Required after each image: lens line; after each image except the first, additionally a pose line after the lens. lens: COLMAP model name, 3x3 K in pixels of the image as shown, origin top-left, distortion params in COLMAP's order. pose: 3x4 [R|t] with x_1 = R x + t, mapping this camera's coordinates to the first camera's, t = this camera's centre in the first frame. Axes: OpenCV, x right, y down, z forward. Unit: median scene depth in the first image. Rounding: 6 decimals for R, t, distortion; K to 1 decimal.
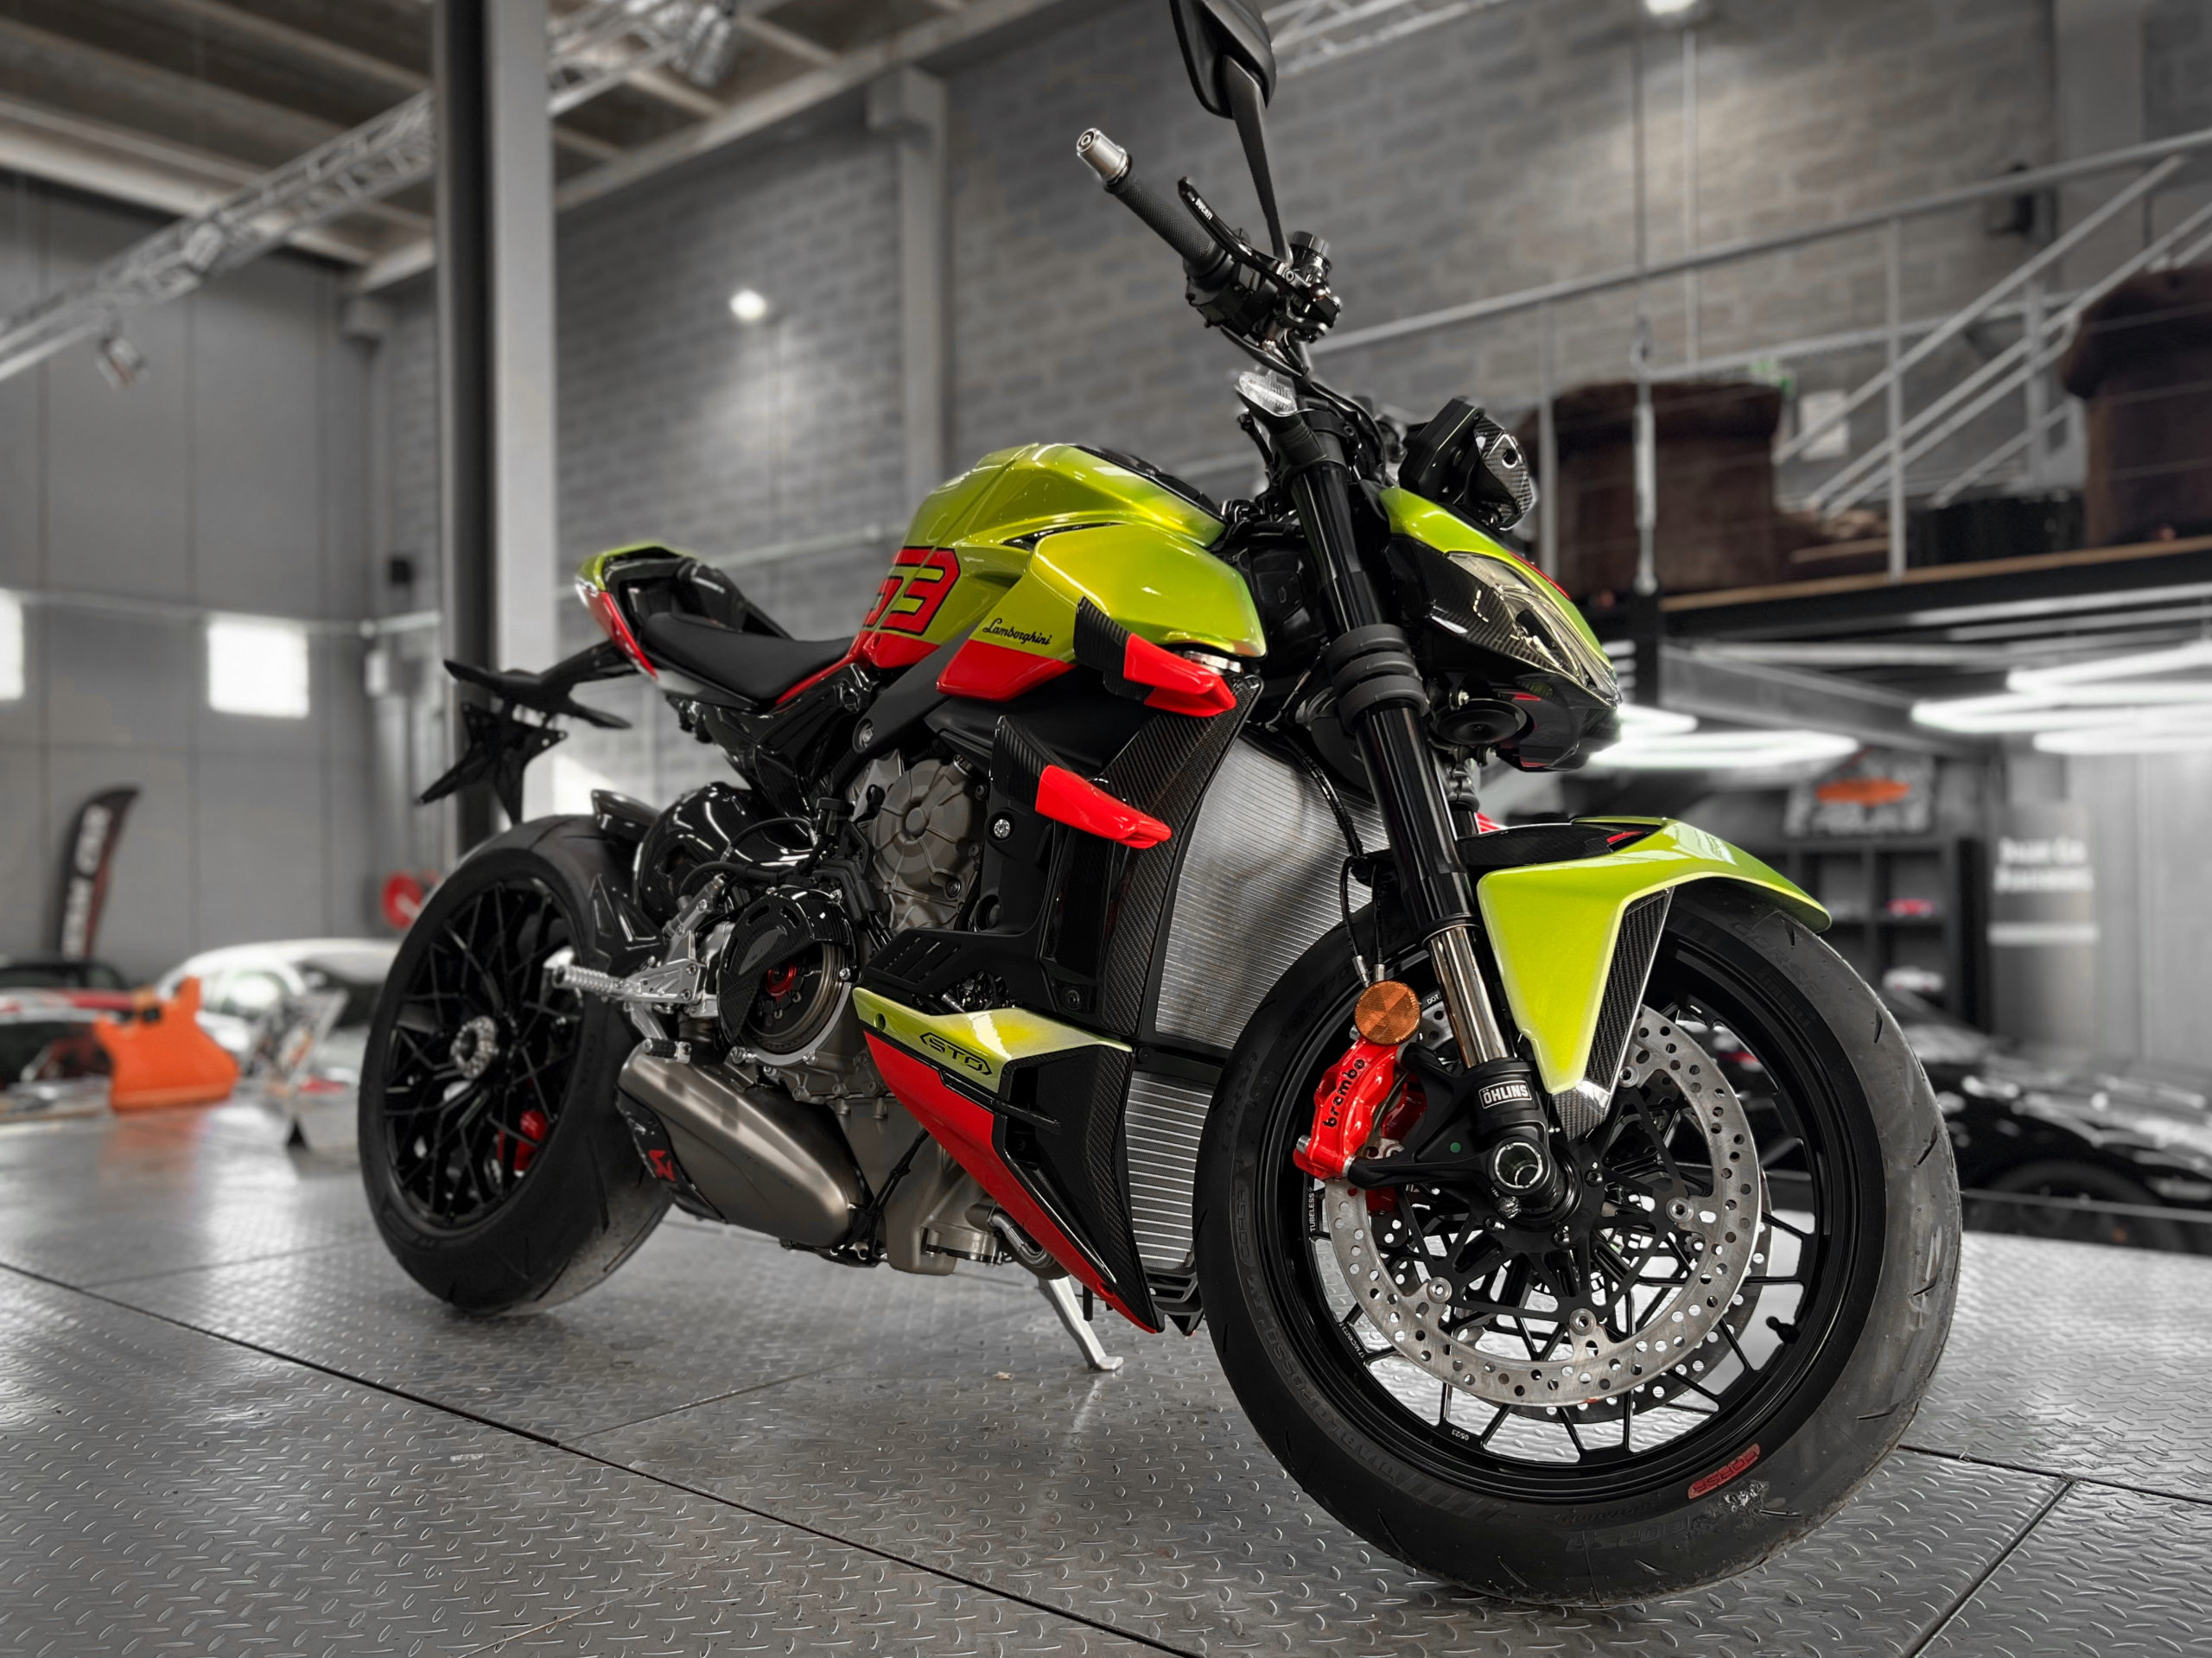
lens RADIAL K [[1809.5, 0, 1106.0], [0, 1809.5, 829.0], [0, 0, 1]] dist [0.524288, 0.000169]
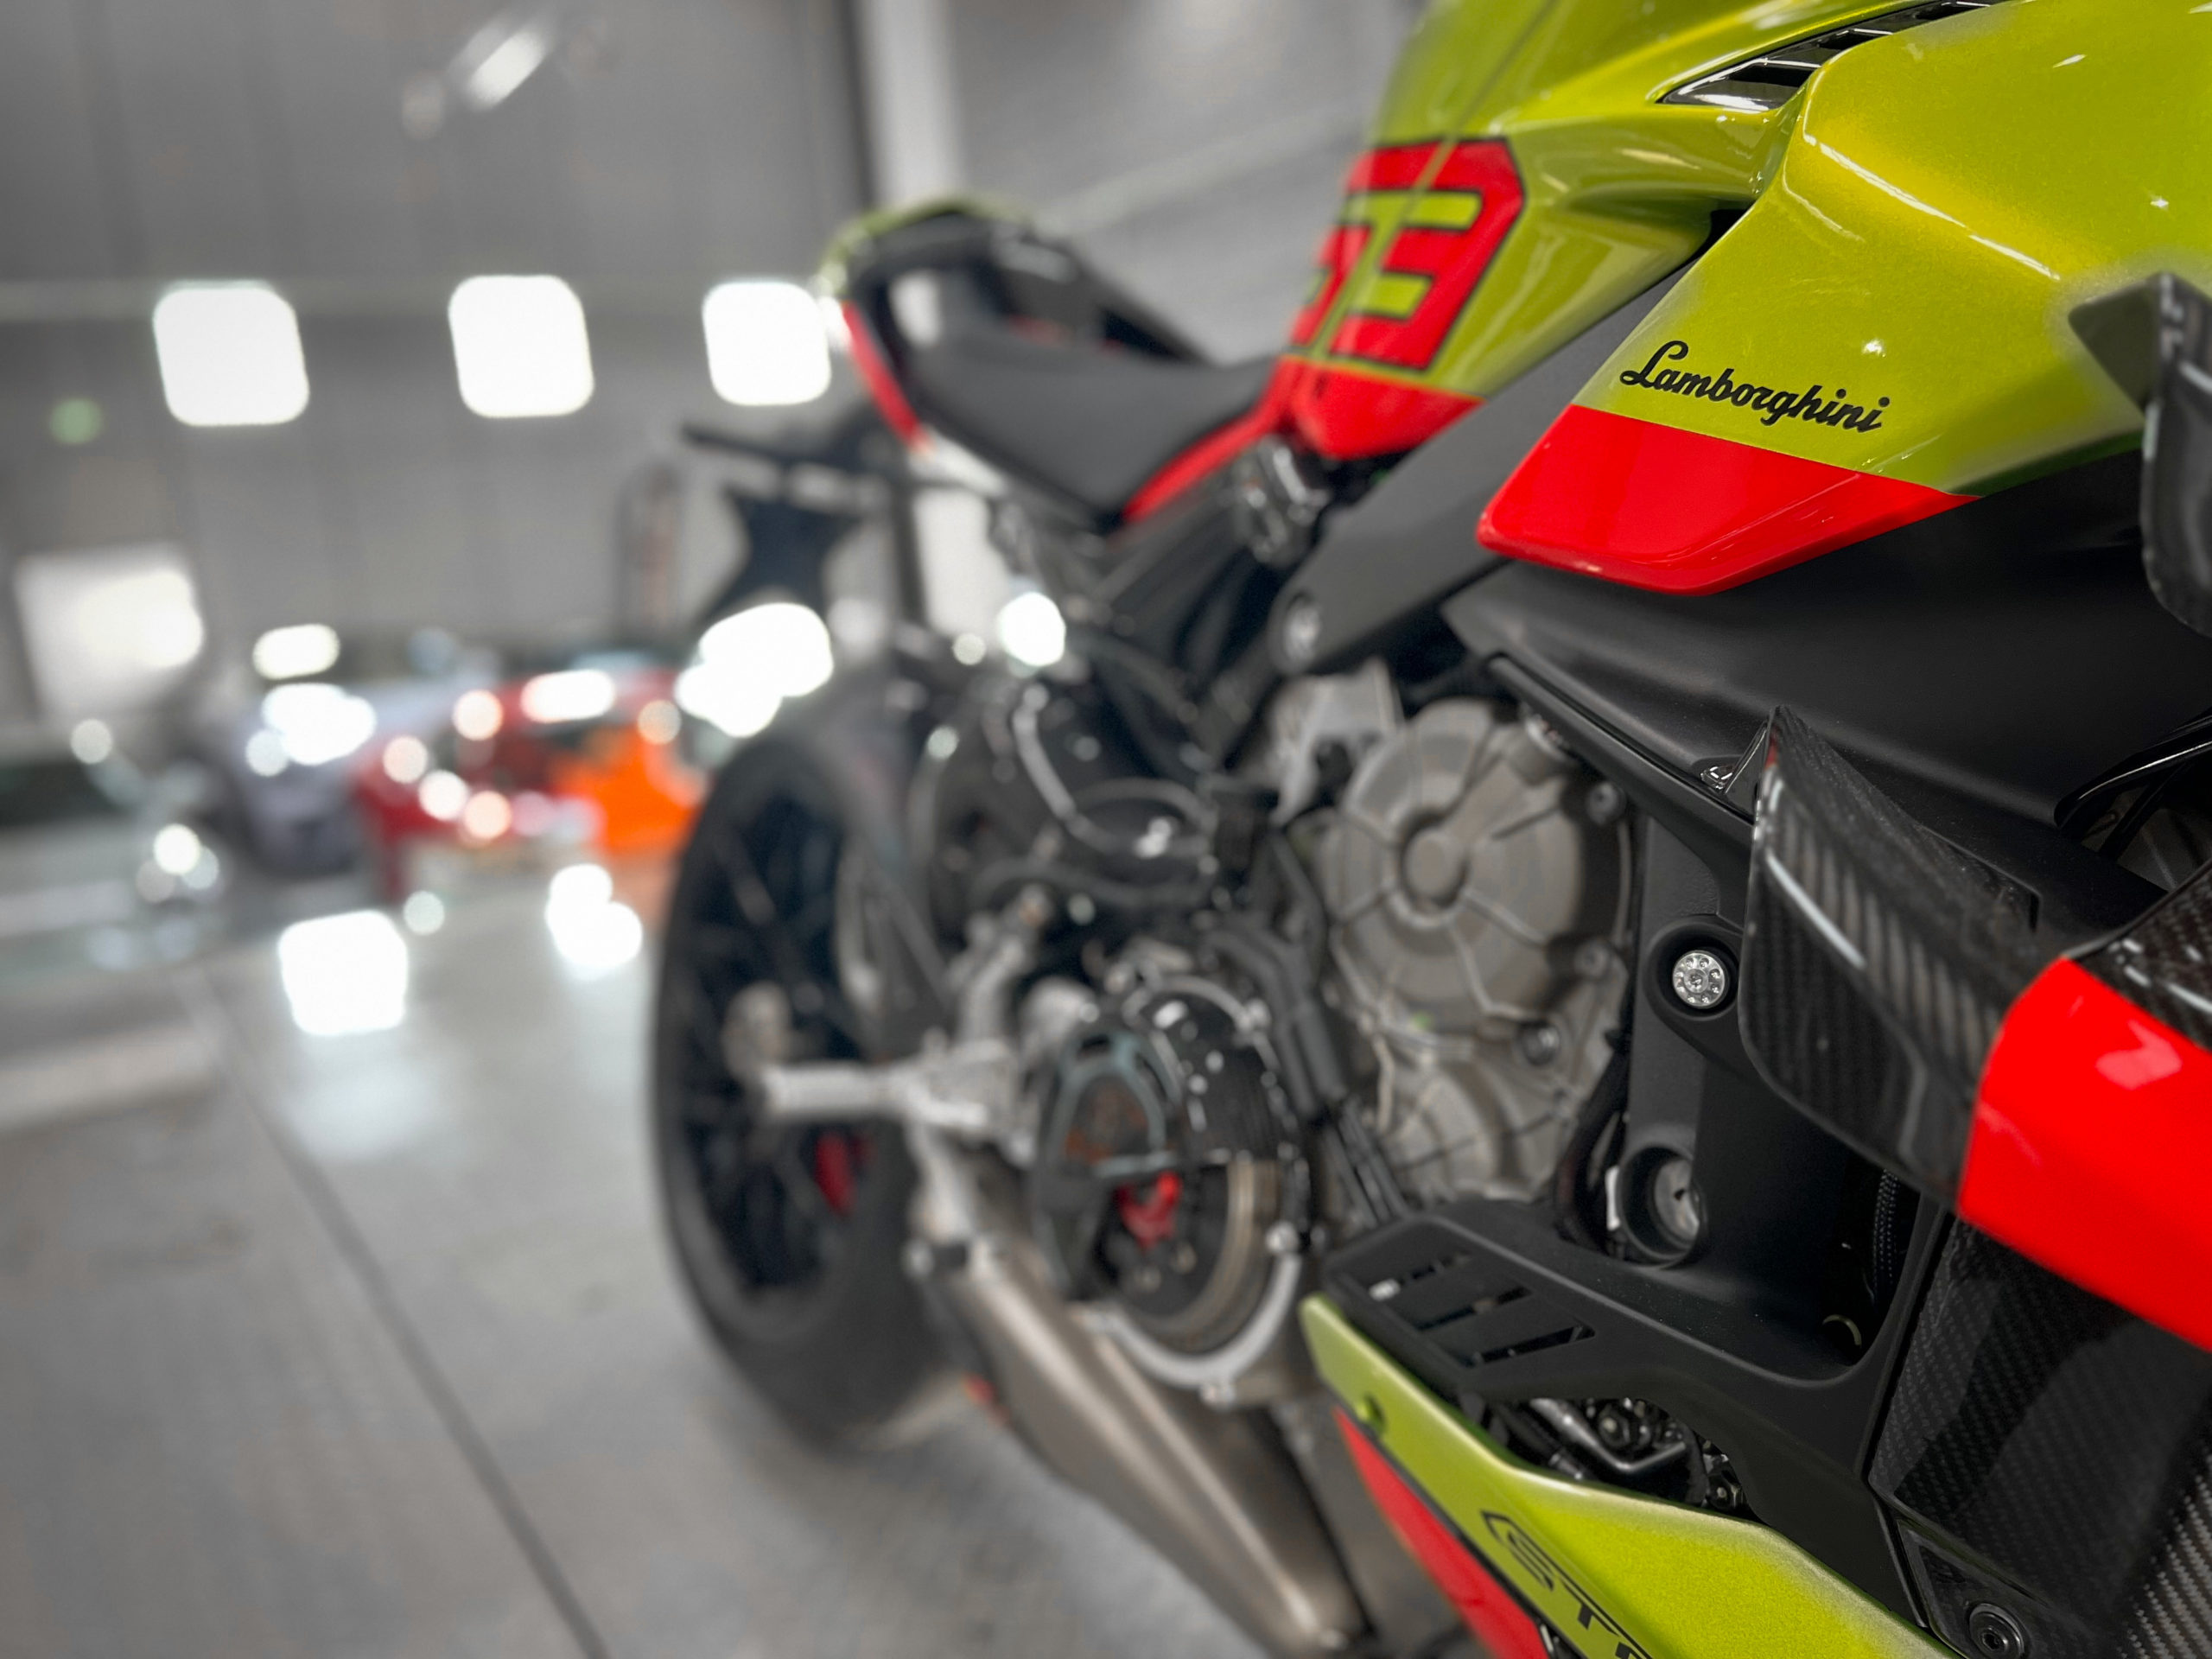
lens RADIAL K [[1745.3, 0, 1106.0], [0, 1745.3, 829.5], [0, 0, 1]] dist [0.005315, 0.000557]
pose [[0.963134, -0.022290, -0.268097, -0.070625], [0.082110, 0.973365, 0.214054, -0.099430], [0.256185, -0.228176, 0.939311, 0.622333]]
